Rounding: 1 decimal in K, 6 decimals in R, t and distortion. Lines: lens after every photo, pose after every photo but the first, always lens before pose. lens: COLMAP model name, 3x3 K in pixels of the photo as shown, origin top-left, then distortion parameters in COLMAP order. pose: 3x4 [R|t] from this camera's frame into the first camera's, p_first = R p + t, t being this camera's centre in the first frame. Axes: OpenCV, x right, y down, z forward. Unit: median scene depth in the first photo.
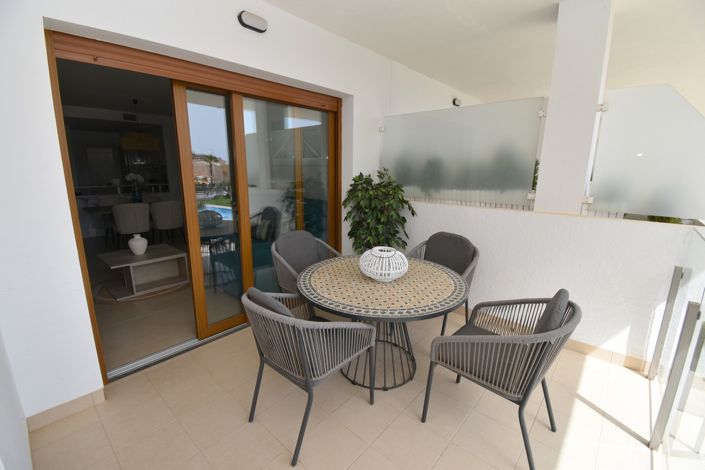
lens RADIAL K [[309.5, 0, 352.5], [0, 309.5, 235.0], [0, 0, 1]] dist [0.018031, -0.024291]
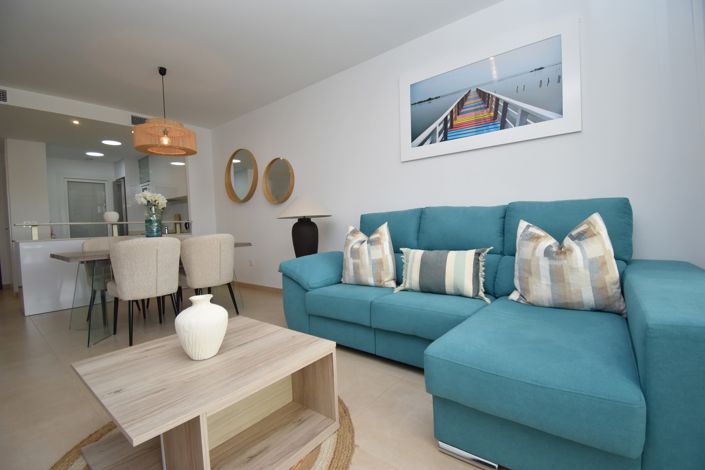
lens RADIAL K [[309.5, 0, 352.5], [0, 309.5, 235.0], [0, 0, 1]] dist [0.018031, -0.024291]
pose [[0.998146, -0.040835, 0.045144, -0.356484], [0.047999, 0.984079, -0.171126, -0.000579], [-0.037438, 0.172976, 0.984214, 0.427722]]
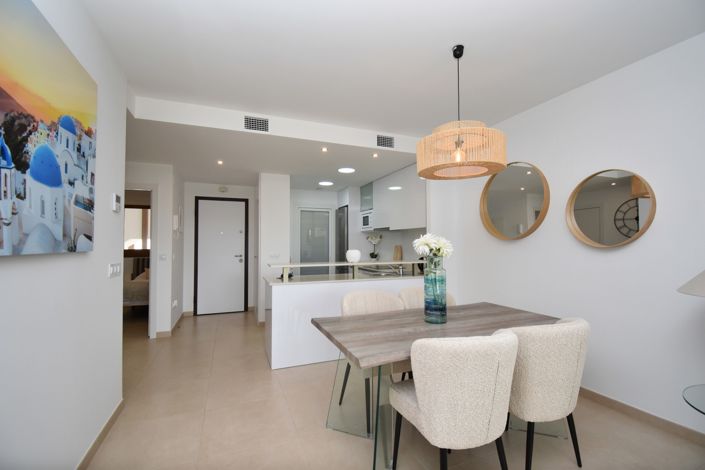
lens RADIAL K [[309.5, 0, 352.5], [0, 309.5, 235.0], [0, 0, 1]] dist [0.018031, -0.024291]
pose [[0.890412, -0.018930, -0.454762, -0.597752], [-0.088729, 0.972747, -0.214220, -0.098945], [0.446424, 0.231094, 0.864466, 0.608275]]
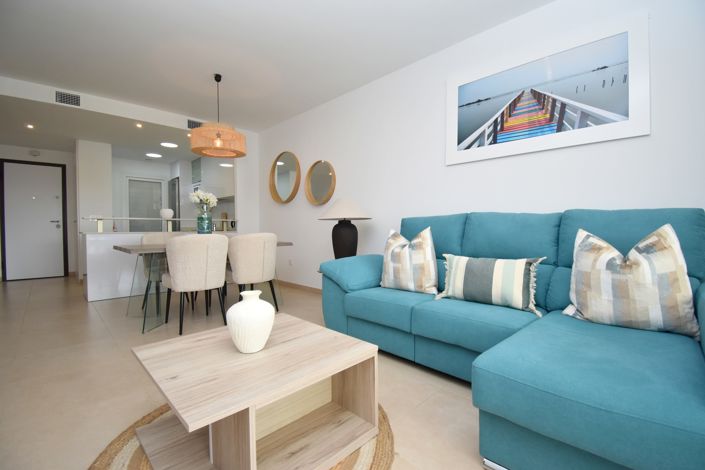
lens RADIAL K [[309.5, 0, 352.5], [0, 309.5, 235.0], [0, 0, 1]] dist [0.018031, -0.024291]
pose [[0.997695, -0.004845, -0.067683, -0.365088], [-0.007632, 0.983107, -0.182874, -0.000770], [0.067425, 0.182969, 0.980804, 0.428659]]
